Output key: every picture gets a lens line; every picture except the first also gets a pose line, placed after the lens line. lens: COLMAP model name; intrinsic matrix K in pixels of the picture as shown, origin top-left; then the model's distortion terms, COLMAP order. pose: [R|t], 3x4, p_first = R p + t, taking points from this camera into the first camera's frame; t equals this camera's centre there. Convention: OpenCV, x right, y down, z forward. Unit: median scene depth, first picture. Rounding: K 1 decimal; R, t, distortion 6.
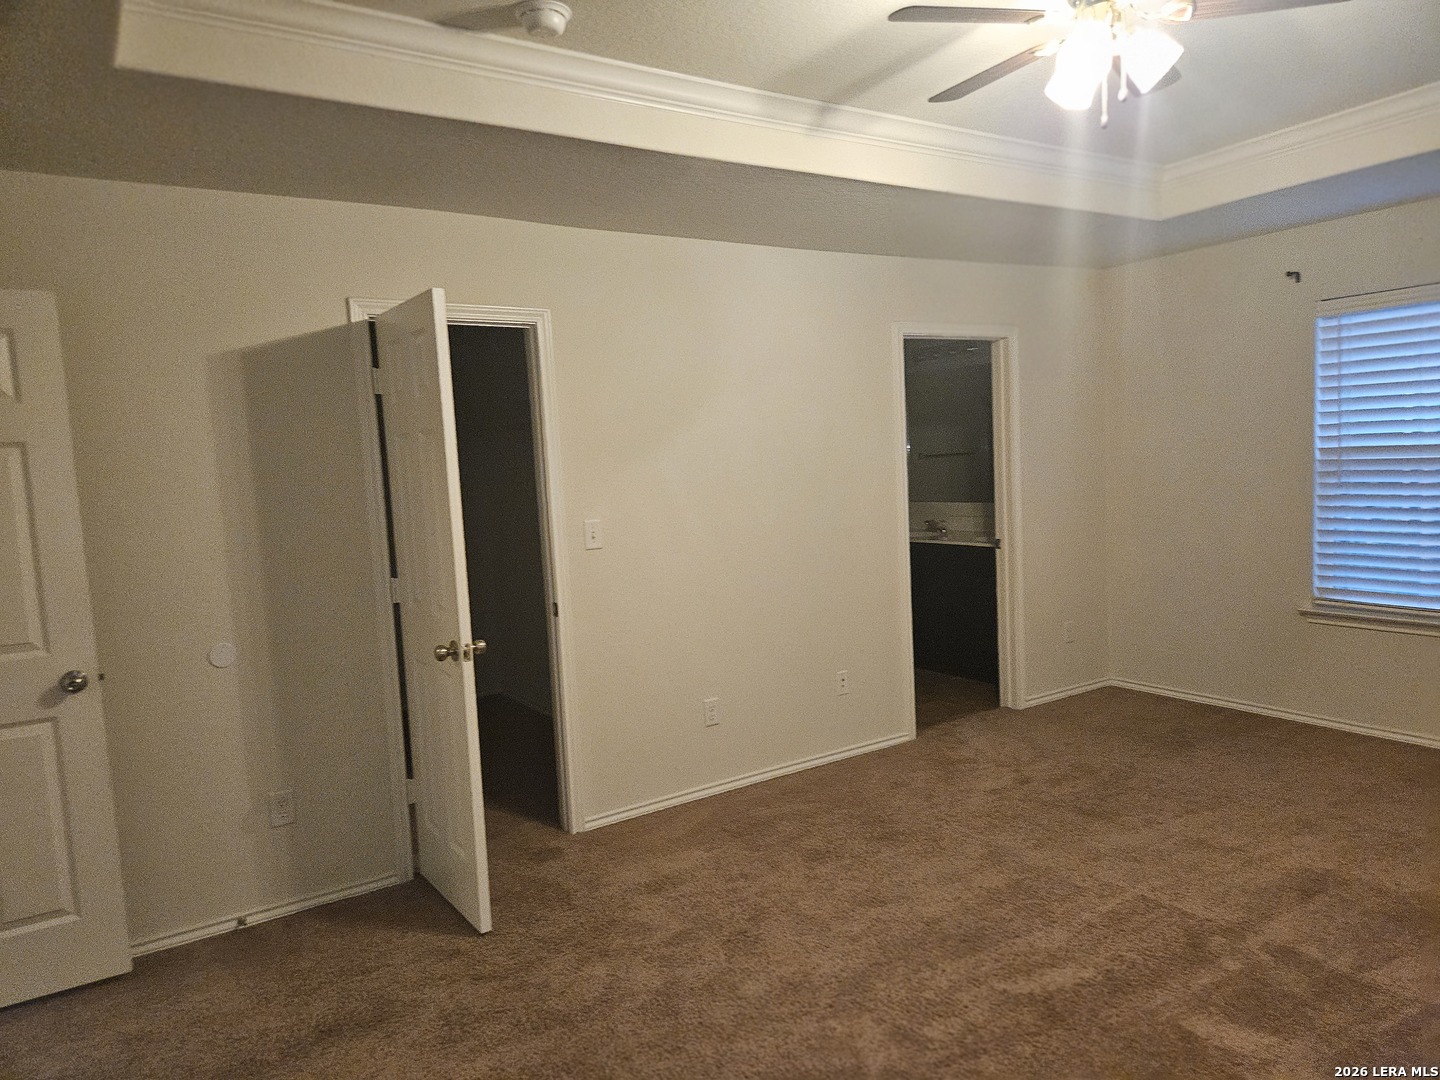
lens RADIAL K [[976.6, 0, 725.4], [0, 976.6, 547.0], [0, 0, 1]] dist [0.076752, -0.075567]
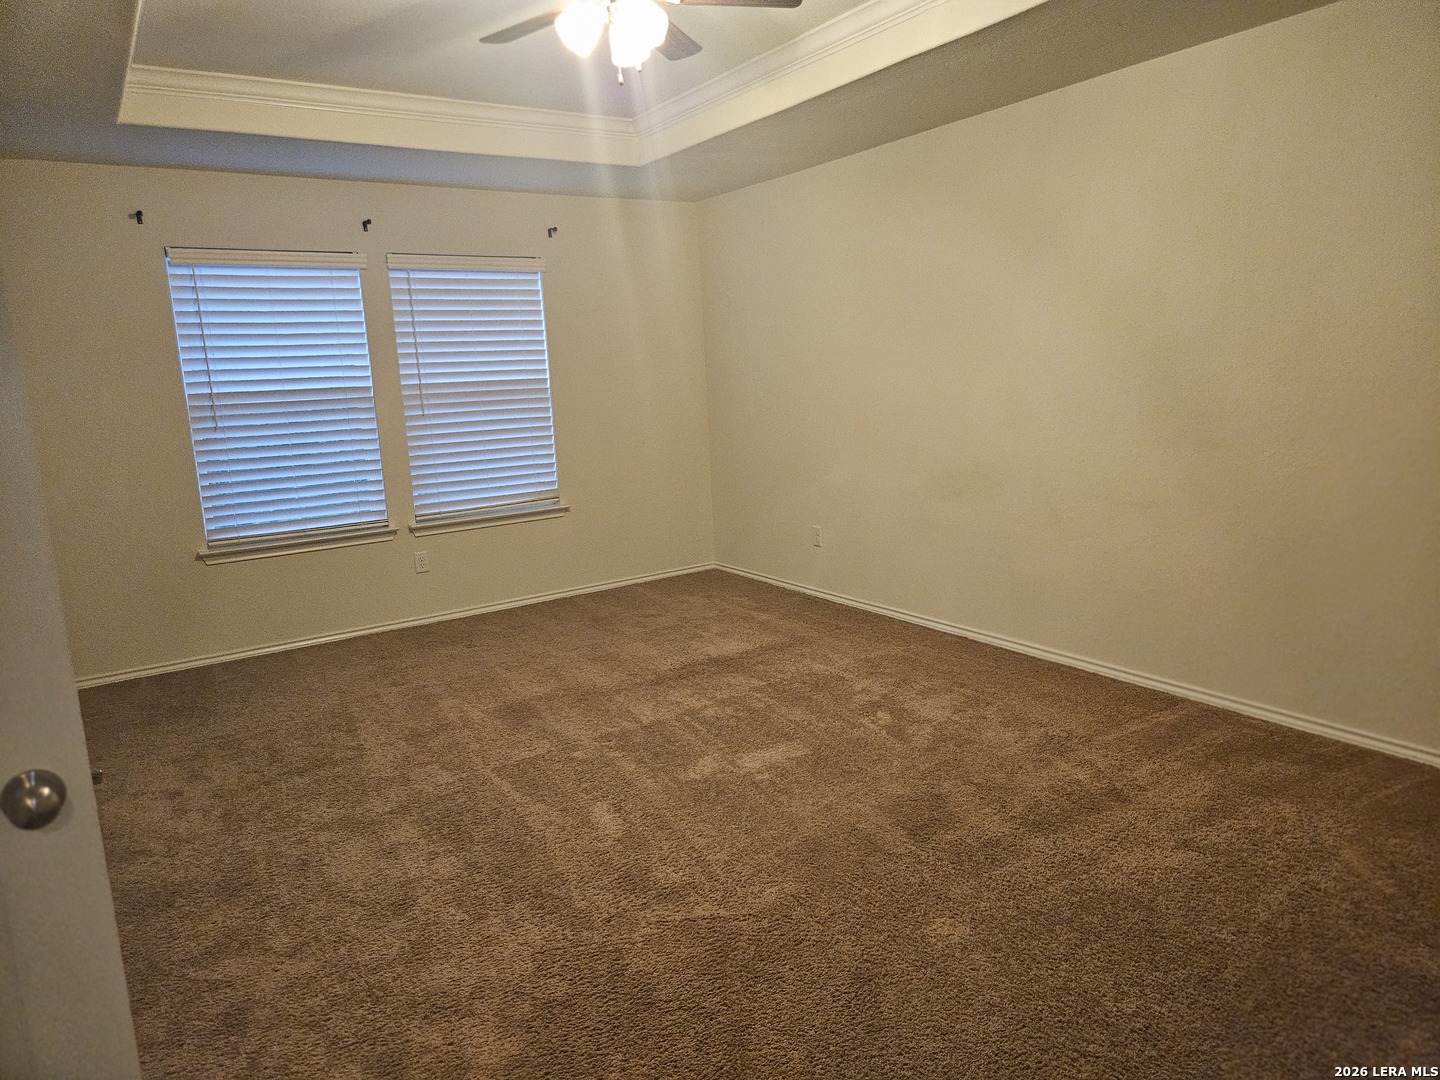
lens RADIAL K [[976.6, 0, 730.6], [0, 976.6, 533.4], [0, 0, 1]] dist [0.073280, -0.065859]
pose [[-0.031283, -0.119686, 0.992319, -0.606387], [0.138644, 0.982687, 0.122895, -0.010058], [-0.989848, 0.141423, -0.014147, 0.648769]]
